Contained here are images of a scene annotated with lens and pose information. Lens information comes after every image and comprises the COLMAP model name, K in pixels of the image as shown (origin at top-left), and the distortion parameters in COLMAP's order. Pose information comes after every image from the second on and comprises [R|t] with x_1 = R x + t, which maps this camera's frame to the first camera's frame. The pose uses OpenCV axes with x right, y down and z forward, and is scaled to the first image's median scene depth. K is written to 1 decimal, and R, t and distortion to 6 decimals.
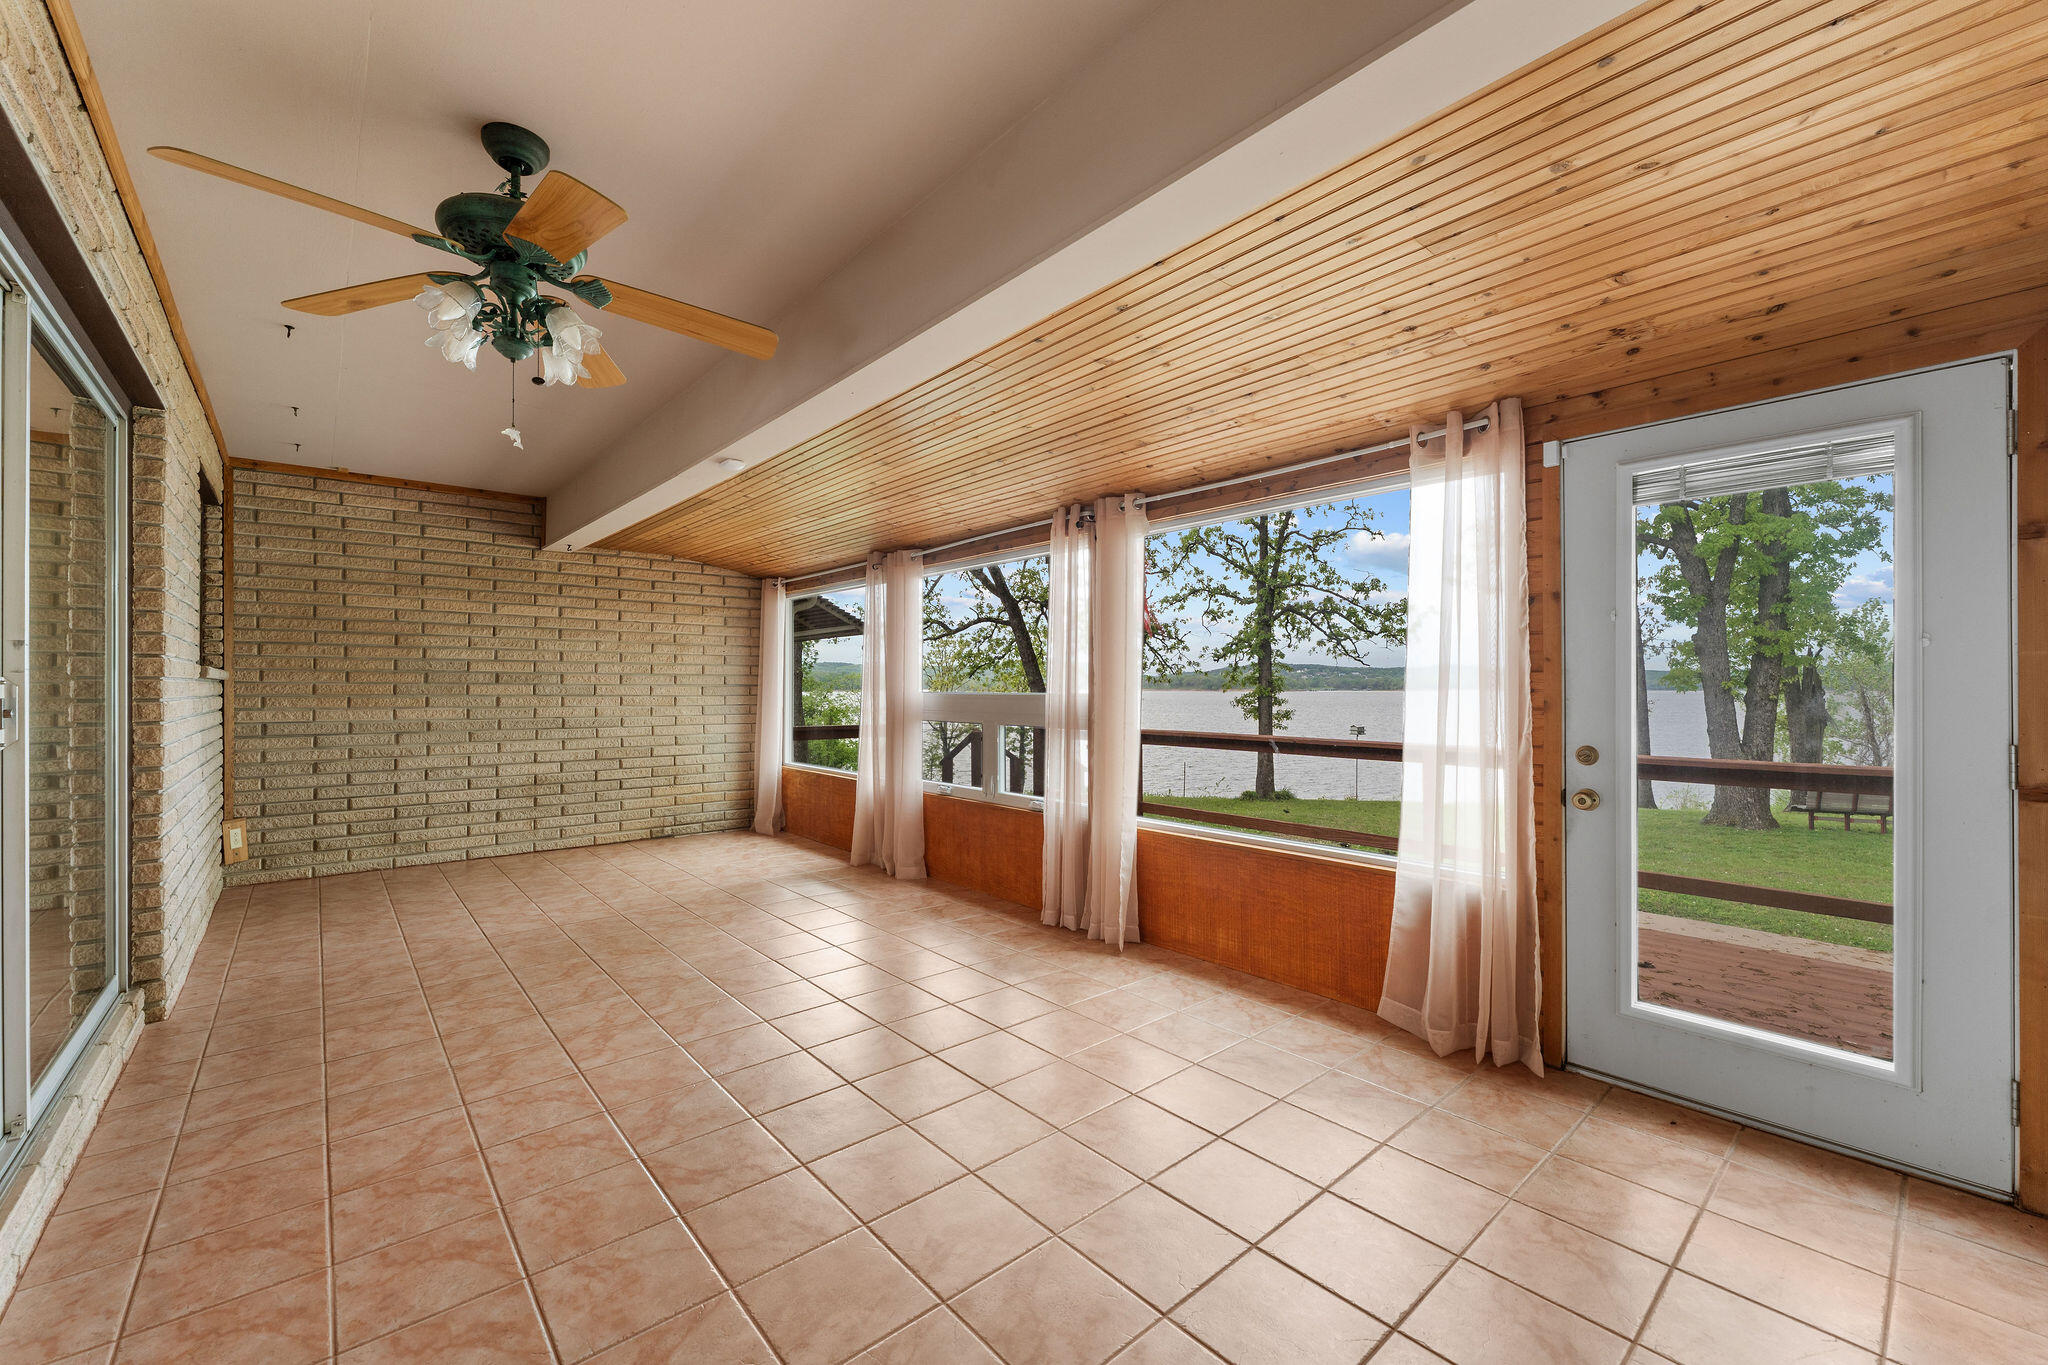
lens RADIAL K [[816.9, 0, 1017.4], [0, 816.9, 683.3], [0, 0, 1]] dist [0.000554, -0.000904]
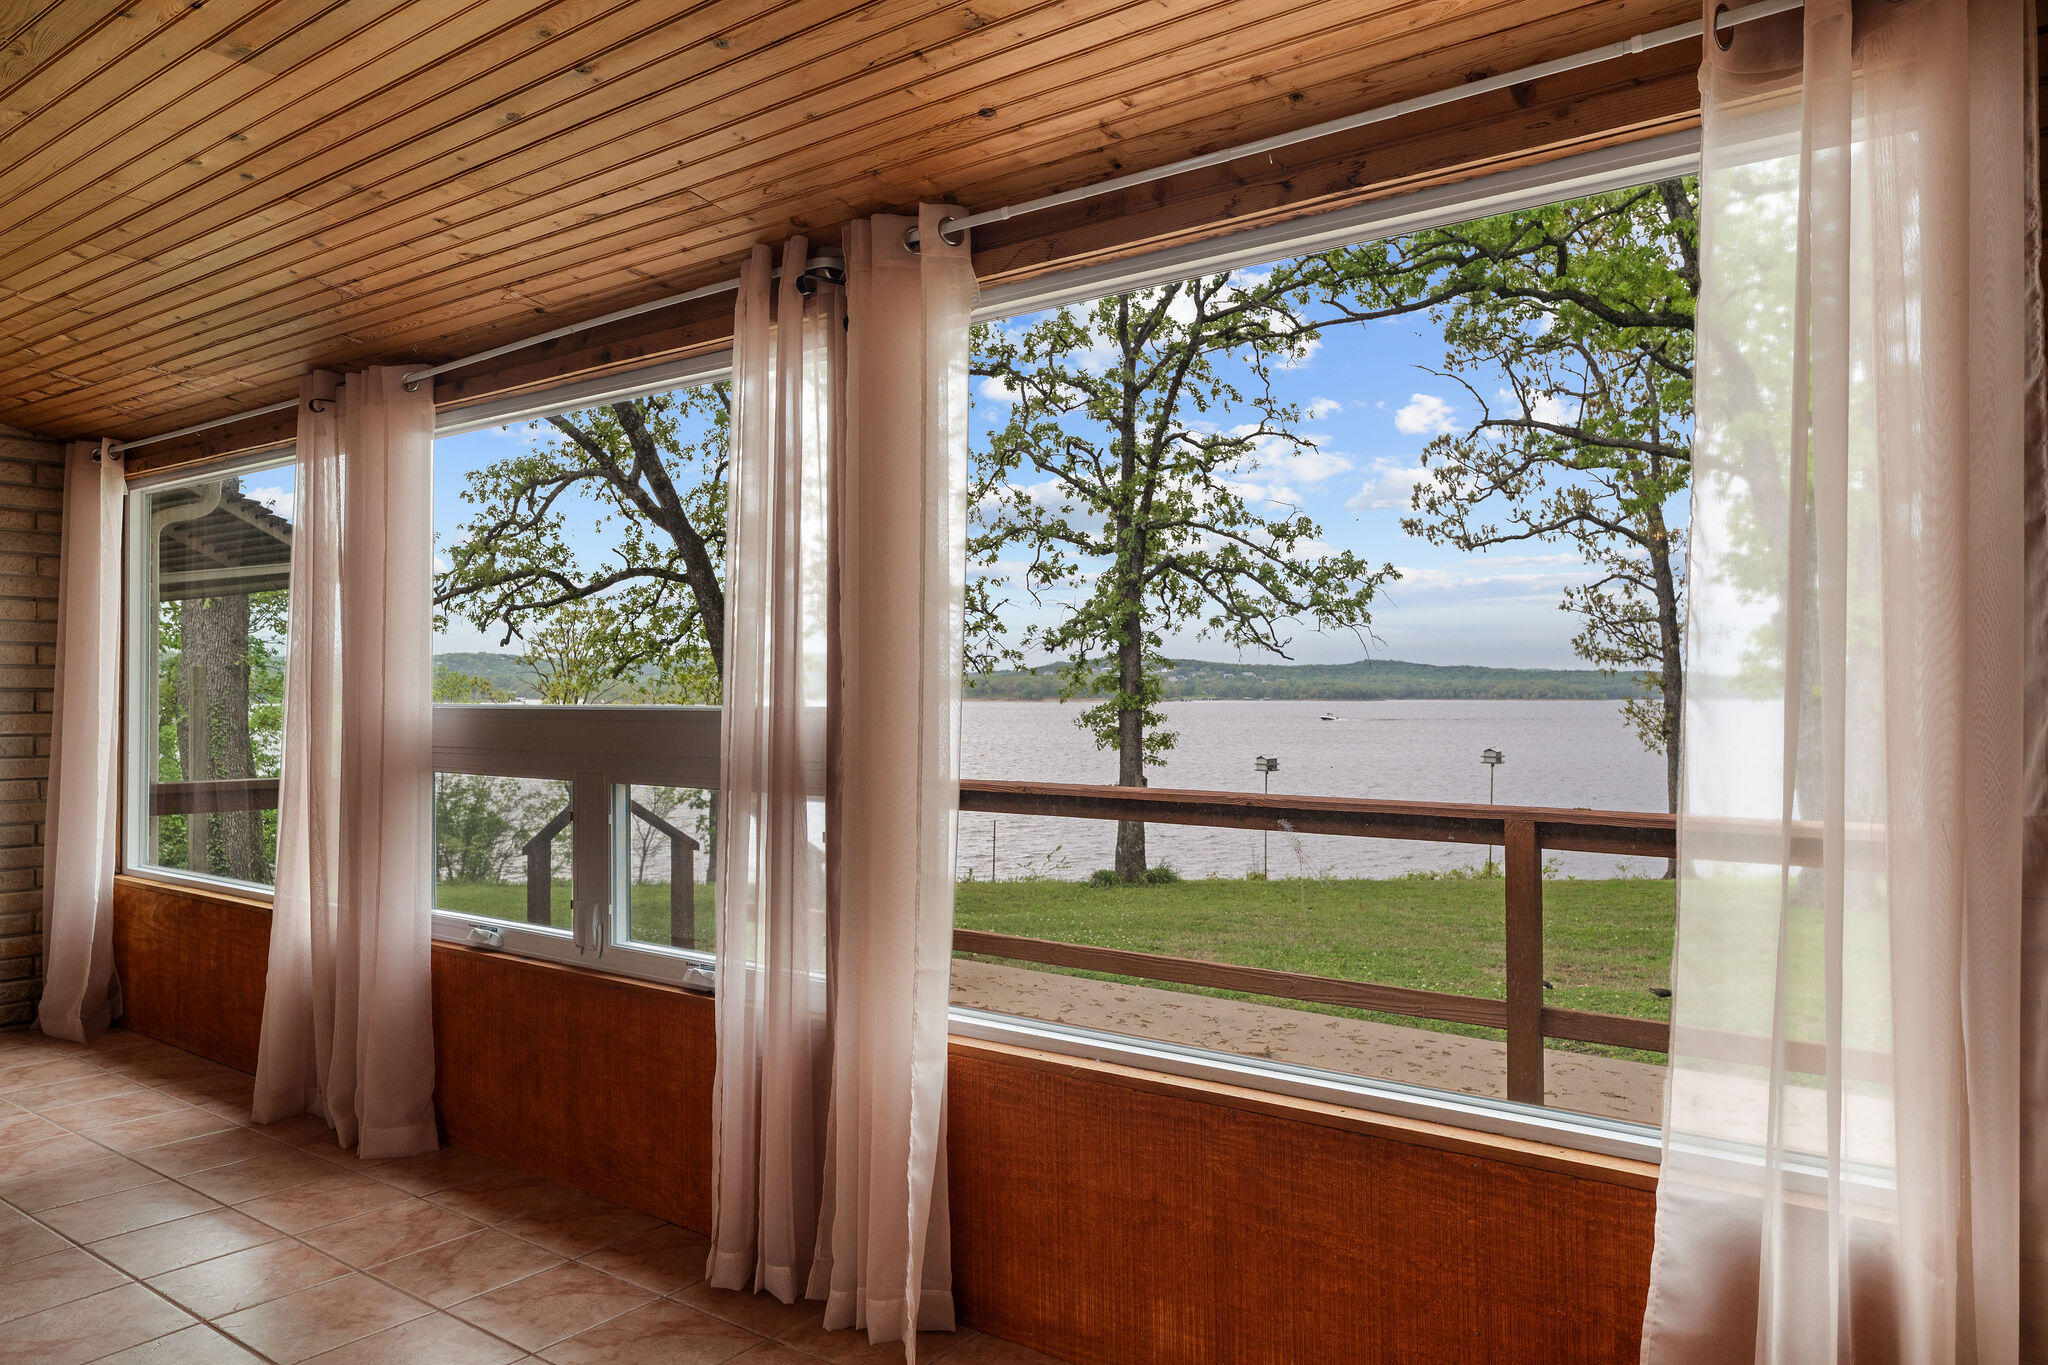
lens RADIAL K [[1349.7, 0, 1019.1], [0, 1349.7, 681.1], [0, 0, 1]] dist [0.004232, 0.001738]
pose [[0.974980, 0.001966, 0.222283, 0.026420], [-0.000702, 0.999983, -0.005766, 0.003024], [-0.222291, 0.005465, 0.974965, 0.277816]]
